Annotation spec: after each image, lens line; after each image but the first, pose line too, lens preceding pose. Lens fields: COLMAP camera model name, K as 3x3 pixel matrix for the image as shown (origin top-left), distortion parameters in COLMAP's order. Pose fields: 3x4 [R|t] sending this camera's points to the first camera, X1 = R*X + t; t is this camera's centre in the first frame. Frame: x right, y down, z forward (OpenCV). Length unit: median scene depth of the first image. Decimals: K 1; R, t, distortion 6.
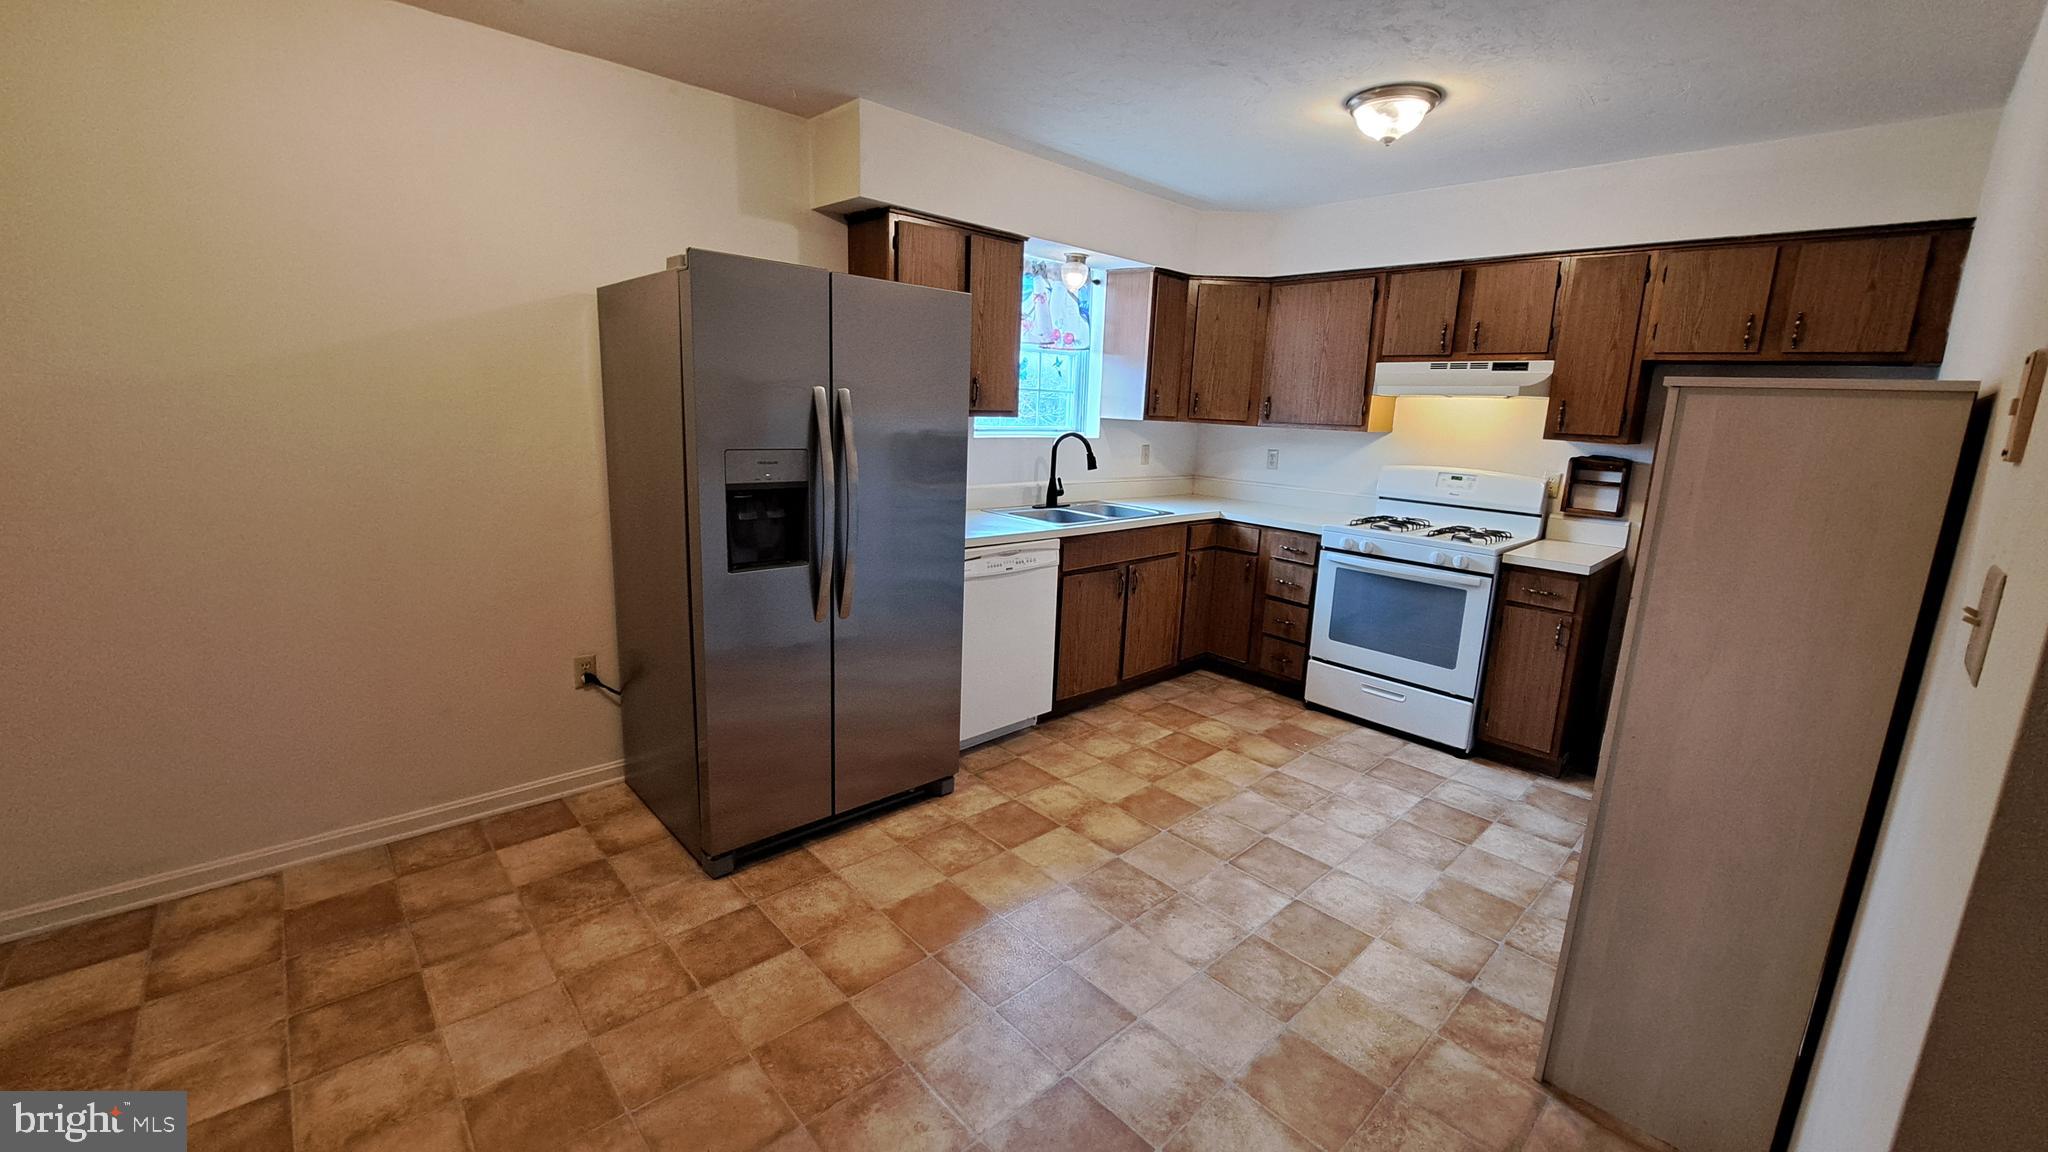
lens RADIAL K [[808.5, 0, 1025.7], [0, 808.5, 566.9], [0, 0, 1]] dist [-0.017358, -0.000499]
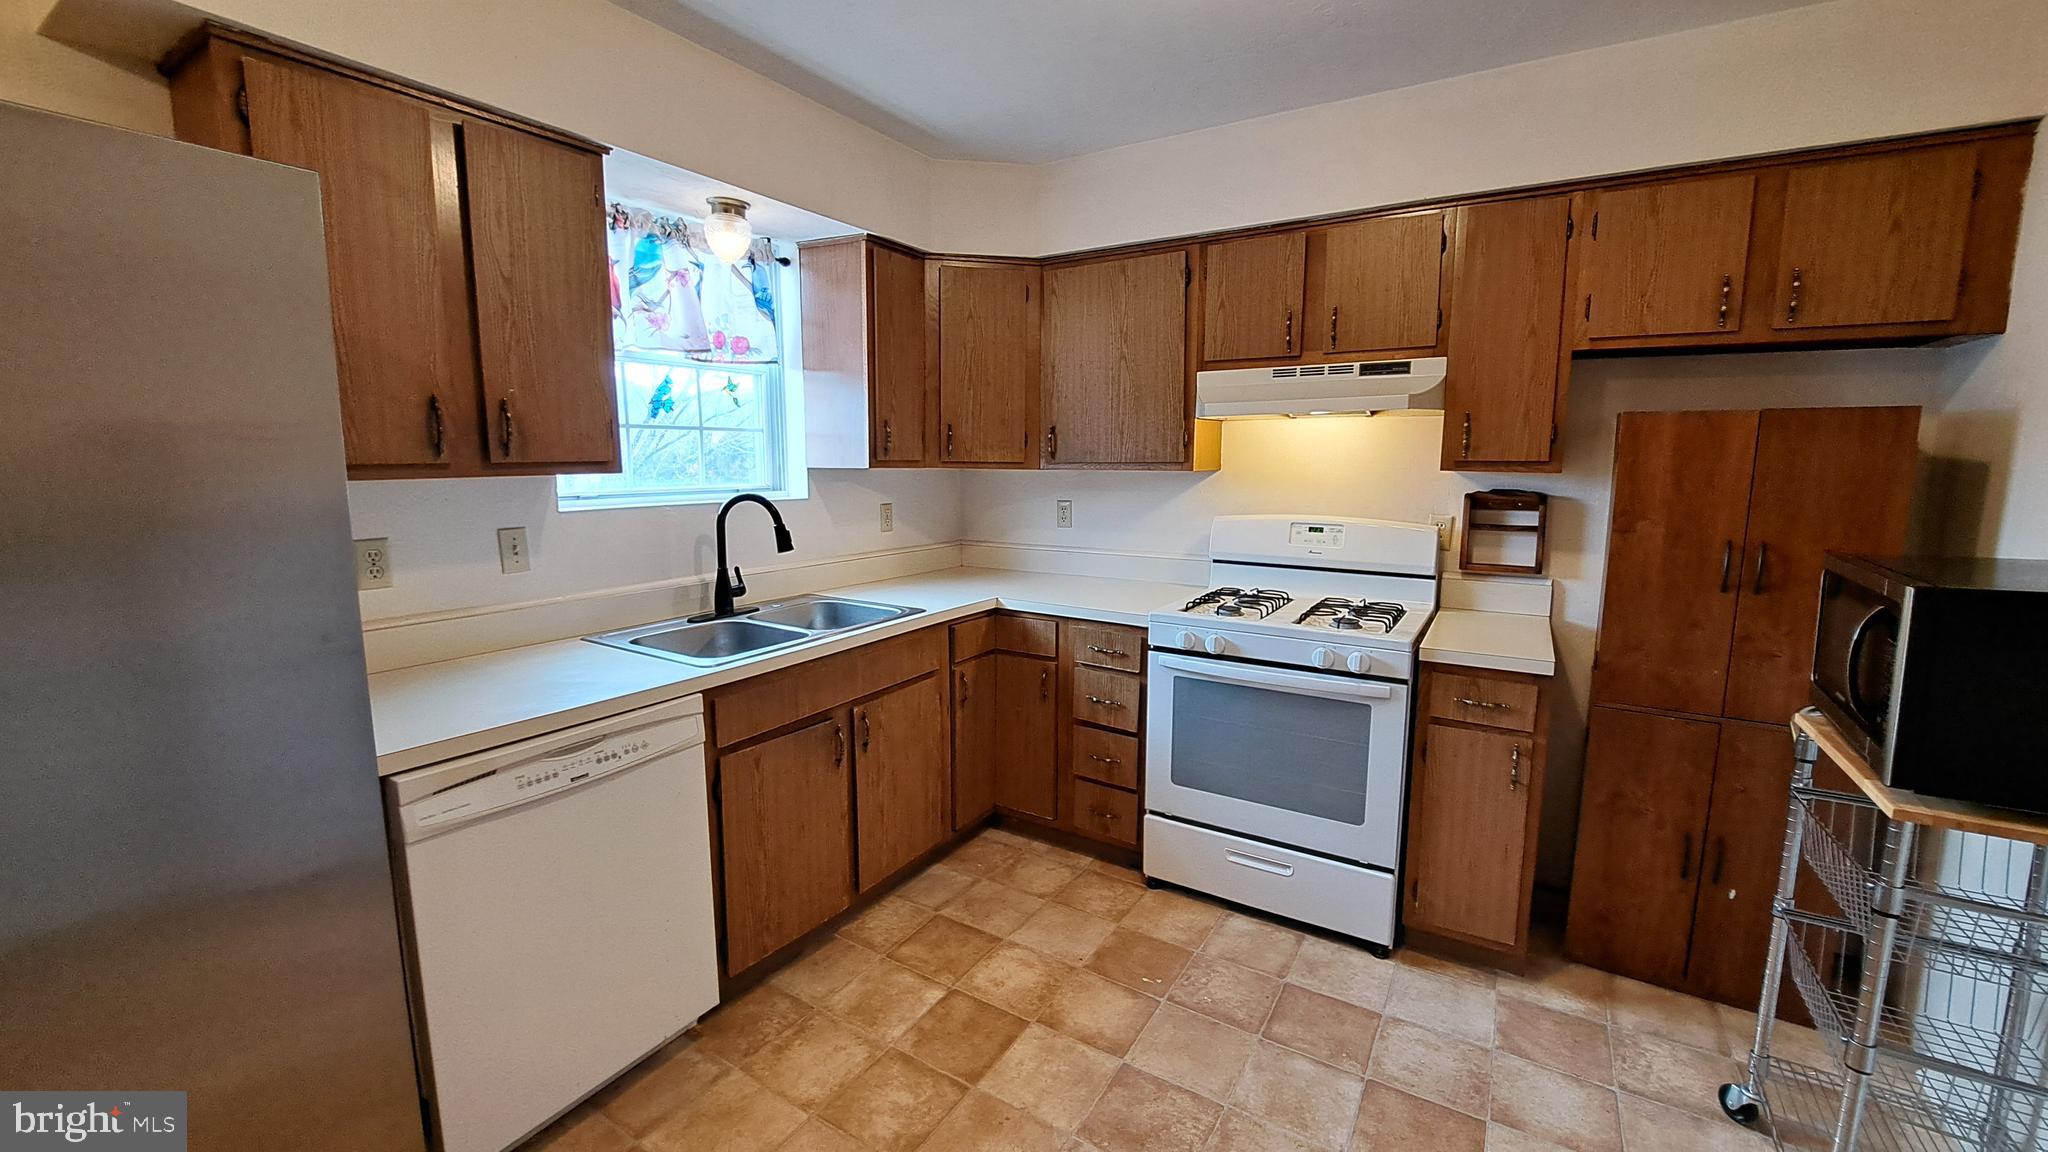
lens RADIAL K [[808.5, 0, 1012.8], [0, 808.5, 566.0], [0, 0, 1]] dist [-0.017358, -0.000499]
pose [[0.969997, -0.069786, 0.232885, 0.115778], [0.083685, 0.995220, -0.050330, -0.070054], [-0.228259, 0.068309, 0.971201, 0.401021]]
